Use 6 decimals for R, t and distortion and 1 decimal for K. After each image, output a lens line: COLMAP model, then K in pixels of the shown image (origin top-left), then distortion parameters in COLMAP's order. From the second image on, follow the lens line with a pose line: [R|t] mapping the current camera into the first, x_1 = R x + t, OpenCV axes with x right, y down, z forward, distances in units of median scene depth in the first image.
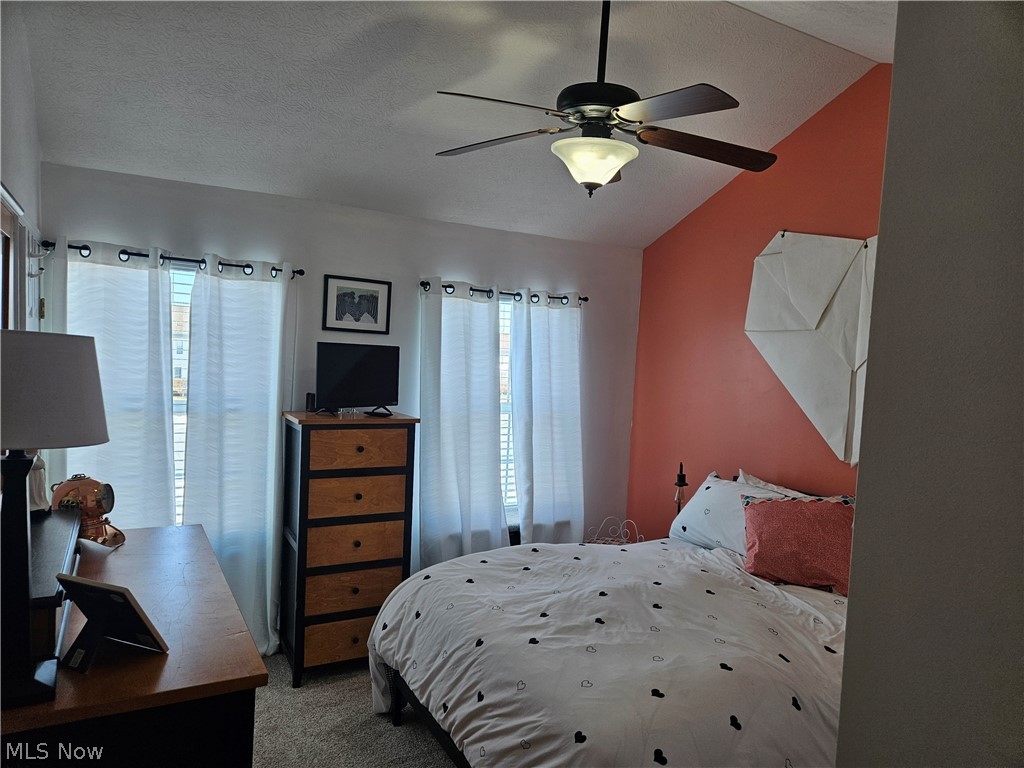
lens RADIAL K [[677.7, 0, 515.9], [0, 677.7, 396.3], [0, 0, 1]] dist [0.067874, -0.053272]
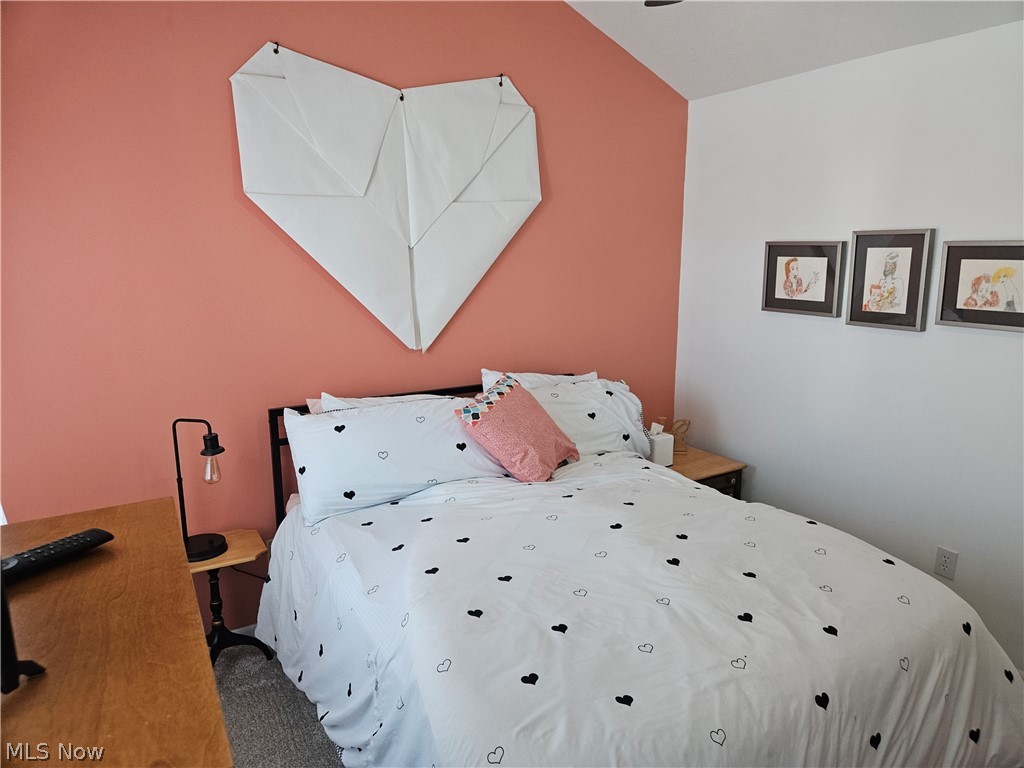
lens RADIAL K [[677.7, 0, 513.2], [0, 677.7, 384.5], [0, 0, 1]] dist [0.067874, -0.053272]
pose [[-0.045762, -0.231471, 0.971765, -0.405555], [0.081052, 0.968716, 0.234562, -0.058251], [-0.995659, 0.089498, -0.025570, 0.887521]]
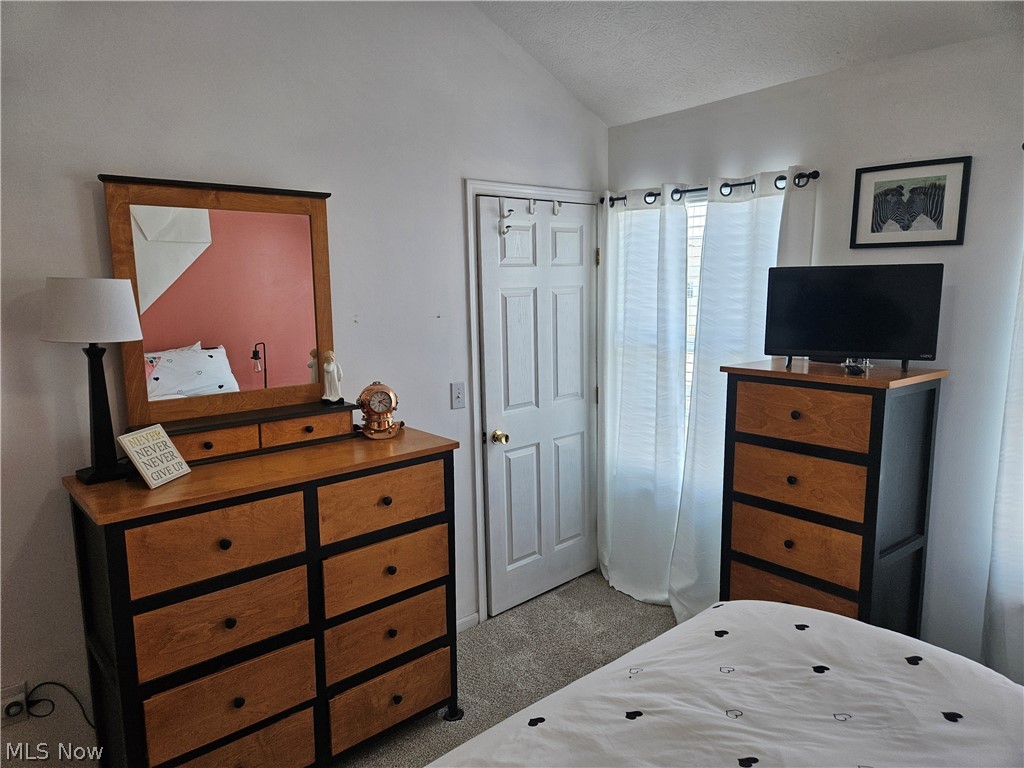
lens RADIAL K [[677.7, 0, 489.5], [0, 677.7, 380.9], [0, 0, 1]] dist [0.067874, -0.053272]
pose [[0.189266, 0.093190, -0.977494, 0.405697], [-0.038465, 0.995426, 0.087451, -0.008390], [0.981172, 0.021048, 0.191985, 0.541895]]
